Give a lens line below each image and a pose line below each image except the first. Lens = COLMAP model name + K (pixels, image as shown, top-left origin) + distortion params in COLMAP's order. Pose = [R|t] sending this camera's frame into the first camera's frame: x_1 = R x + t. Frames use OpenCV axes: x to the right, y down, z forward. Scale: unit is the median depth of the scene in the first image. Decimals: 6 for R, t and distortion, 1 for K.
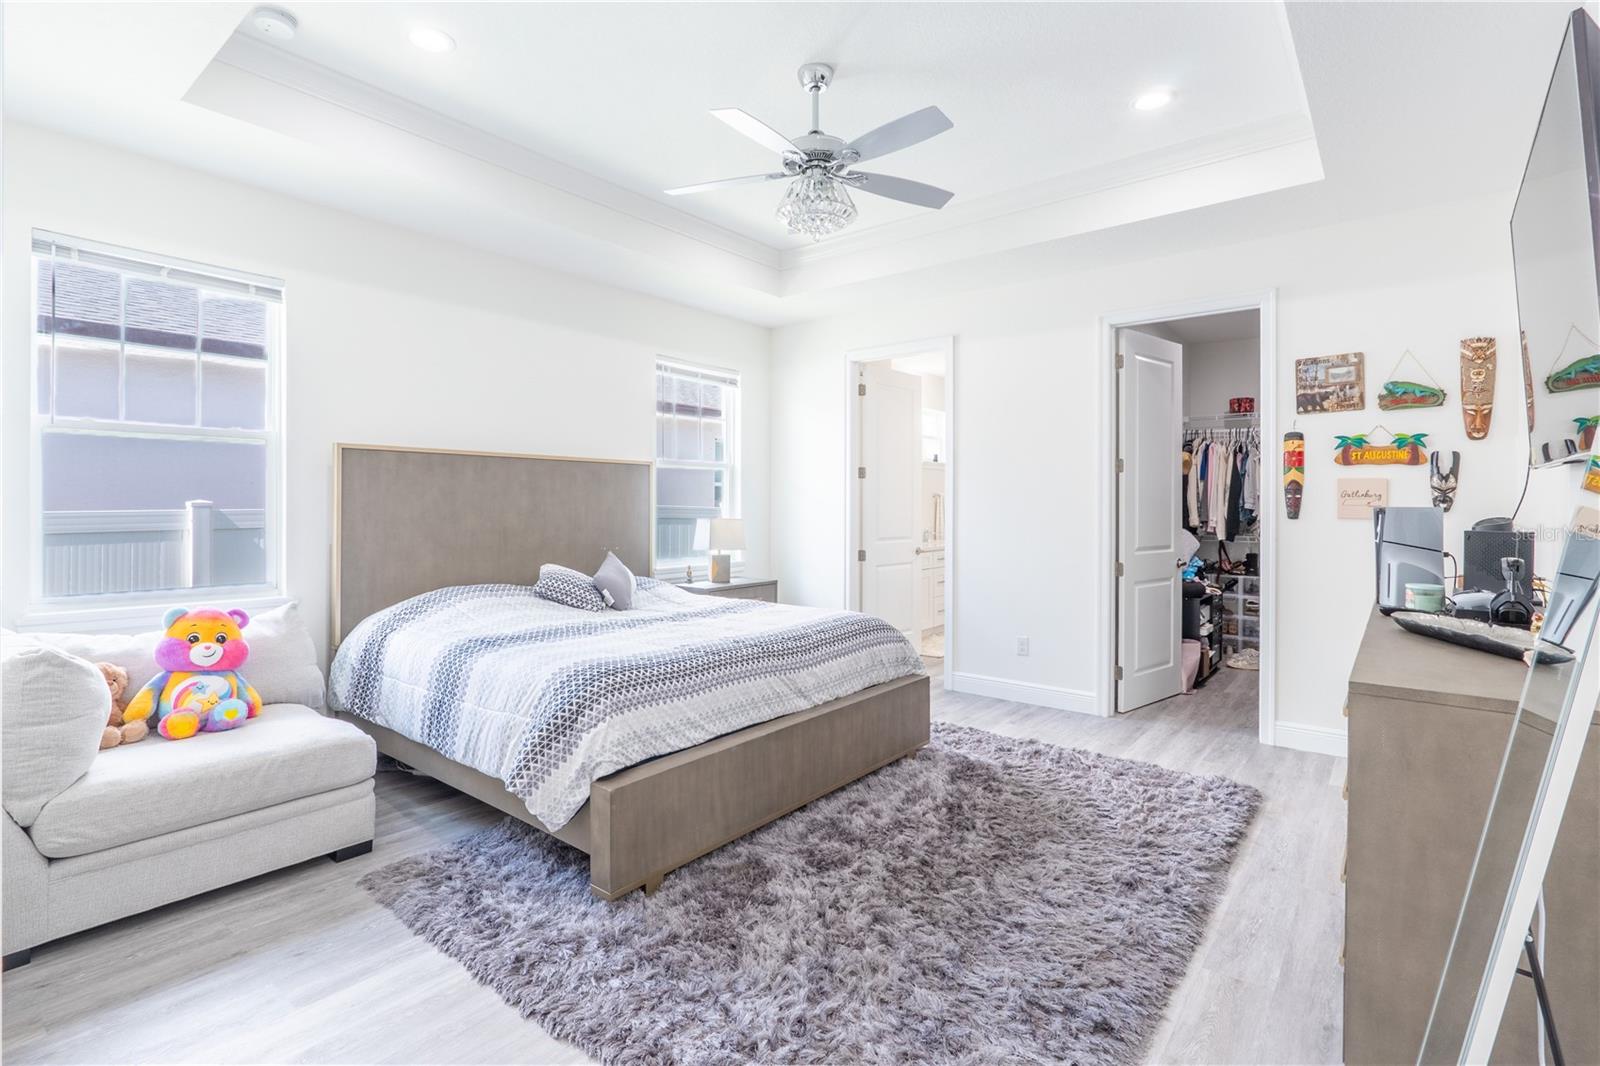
lens RADIAL K [[732.3, 0, 813.9], [0, 732.3, 526.8], [0, 0, 1]] dist [-0.004206, 0.000370]
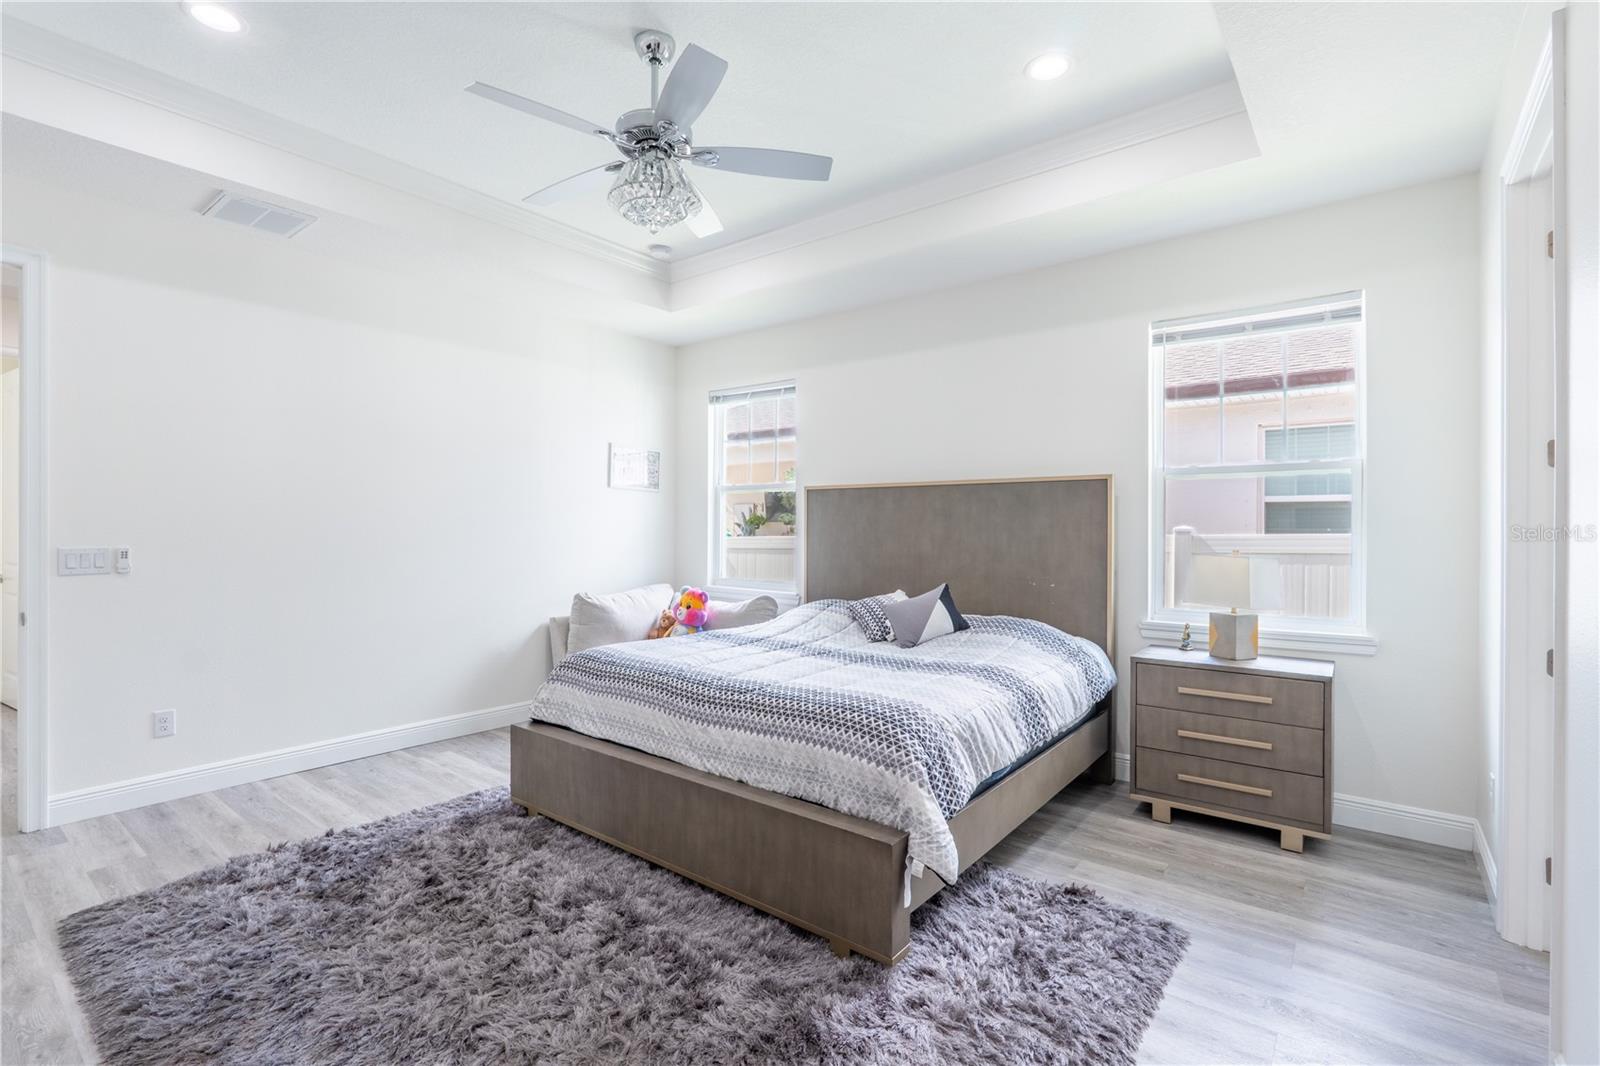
lens RADIAL K [[732.3, 0, 814.7], [0, 732.3, 526.9], [0, 0, 1]] dist [-0.004206, 0.000370]
pose [[0.010515, -0.006138, -0.999926, 0.664589], [-0.028632, 0.999569, -0.006437, -0.026468], [0.999535, 0.028698, 0.010335, 0.873370]]
